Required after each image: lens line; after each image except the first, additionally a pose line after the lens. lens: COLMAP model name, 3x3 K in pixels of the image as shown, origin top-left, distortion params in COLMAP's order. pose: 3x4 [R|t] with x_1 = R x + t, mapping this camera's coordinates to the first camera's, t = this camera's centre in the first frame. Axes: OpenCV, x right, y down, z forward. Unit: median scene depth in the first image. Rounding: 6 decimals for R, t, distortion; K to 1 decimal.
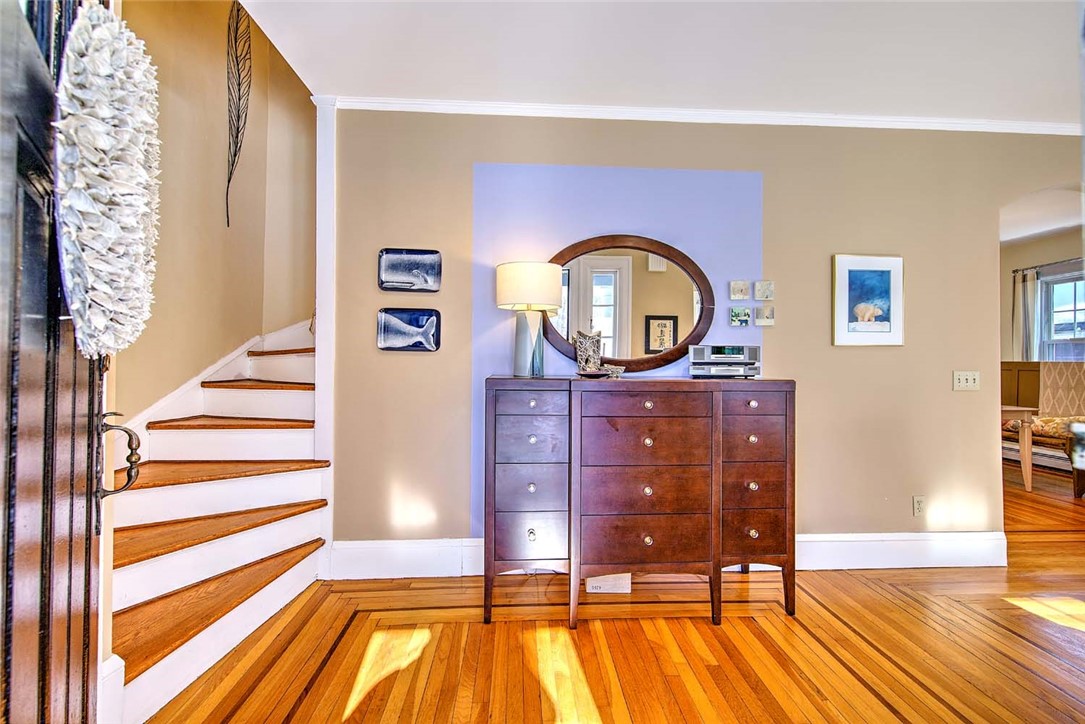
lens RADIAL K [[471.8, 0, 542.5], [0, 471.8, 362.0], [0, 0, 1]] dist [0.012136, -0.000143]
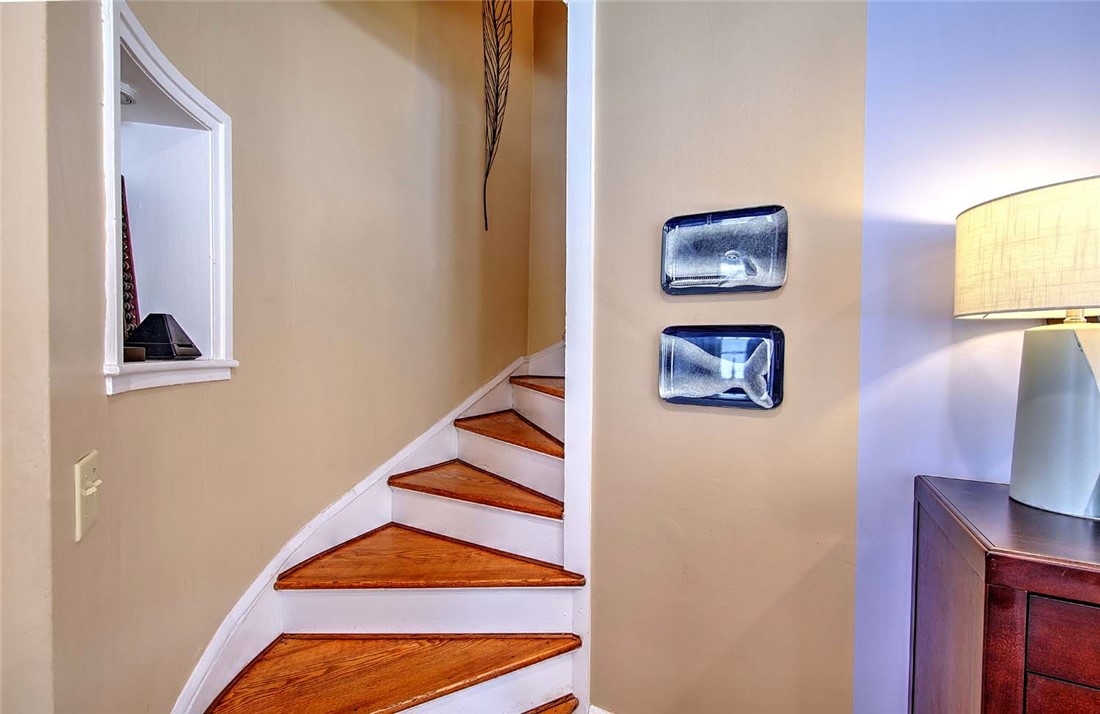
lens RADIAL K [[458.2, 0, 550.0], [0, 458.2, 357.0], [0, 0, 1]] dist [0.015313, -0.000002]
pose [[0.842262, 0.002020, -0.539065, -0.161634], [-0.001423, 0.999998, 0.001524, -0.077661], [0.539067, -0.000517, 0.842263, 0.463331]]
